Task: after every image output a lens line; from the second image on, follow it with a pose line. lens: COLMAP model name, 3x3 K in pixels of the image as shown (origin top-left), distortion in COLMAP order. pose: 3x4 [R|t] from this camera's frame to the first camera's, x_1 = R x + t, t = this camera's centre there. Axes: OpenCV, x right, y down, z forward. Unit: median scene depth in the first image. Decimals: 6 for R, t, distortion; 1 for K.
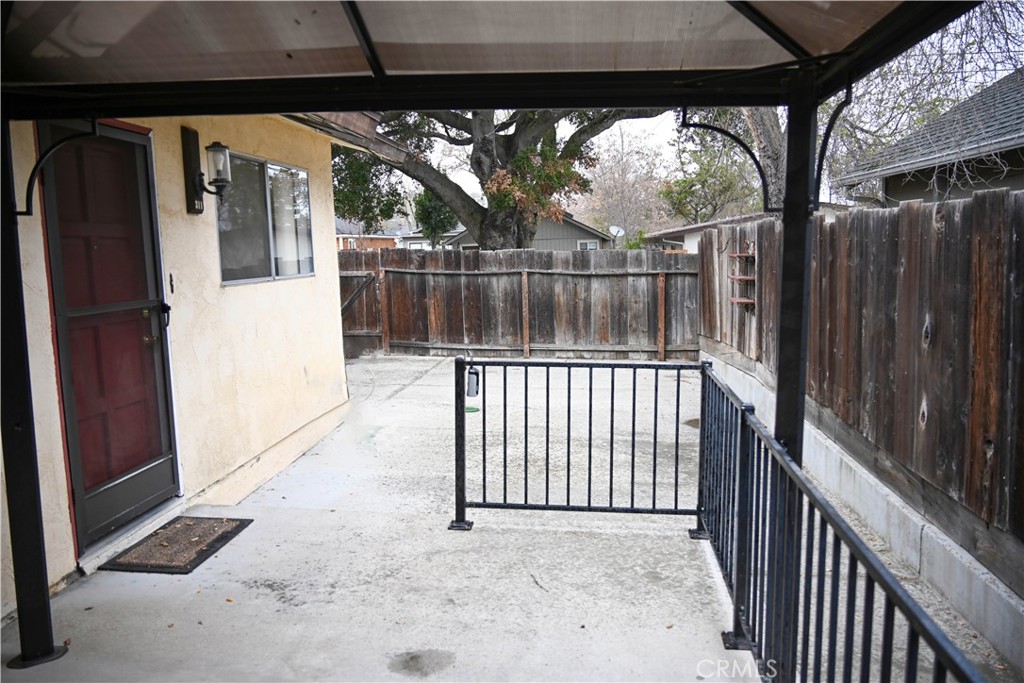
lens RADIAL K [[803.7, 0, 514.4], [0, 803.7, 339.9], [0, 0, 1]] dist [0.005968, -0.014502]
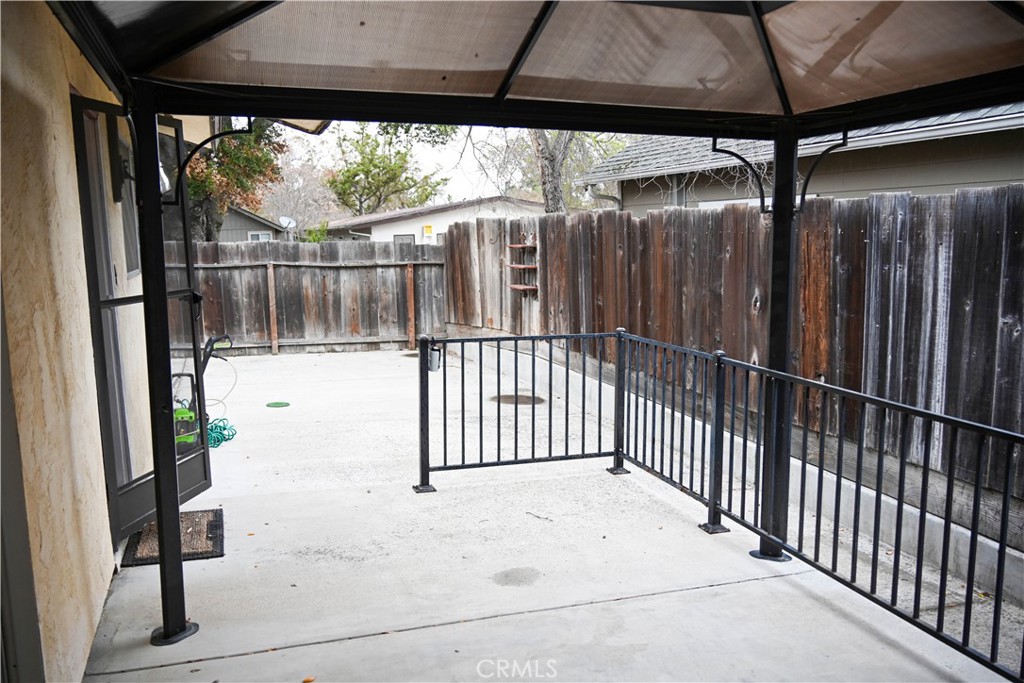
lens RADIAL K [[845.9, 0, 517.2], [0, 845.9, 341.4], [0, 0, 1]] dist [0.007478, 0.017099]
pose [[0.910921, -0.049383, 0.409616, -0.349278], [0.047178, 0.998766, 0.015493, 0.012891], [-0.409876, 0.005212, 0.912127, -0.099345]]
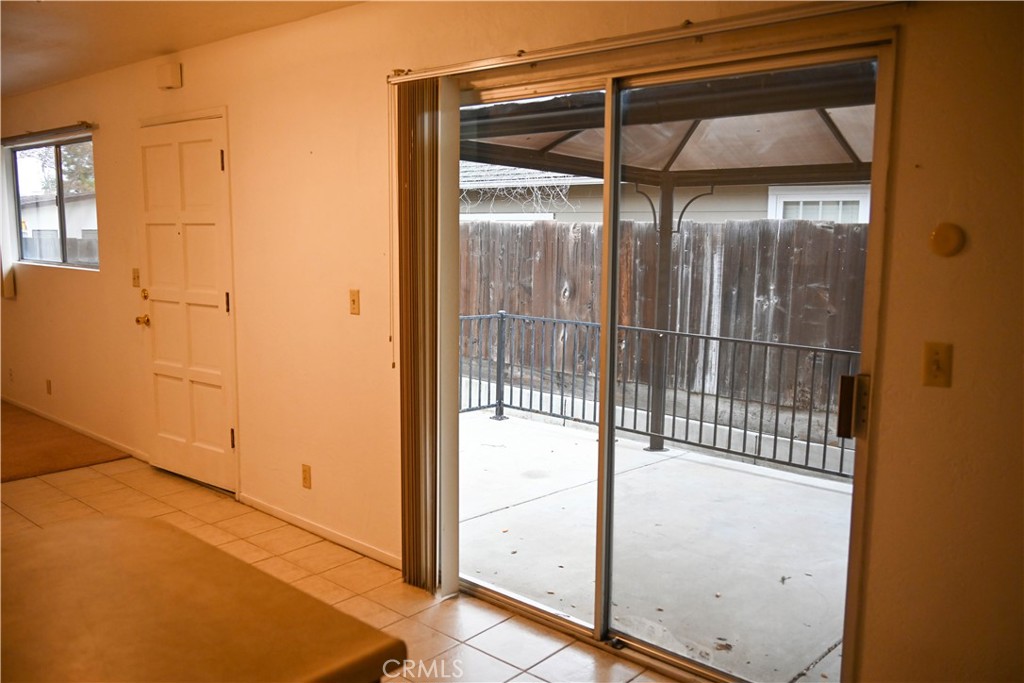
lens RADIAL K [[845.9, 0, 513.1], [0, 845.9, 350.2], [0, 0, 1]] dist [0.007478, 0.017099]
pose [[0.599763, -0.083810, 0.795777, -0.909404], [0.069405, 0.996200, 0.052609, 0.010509], [-0.797162, 0.023678, 0.603301, -0.061525]]
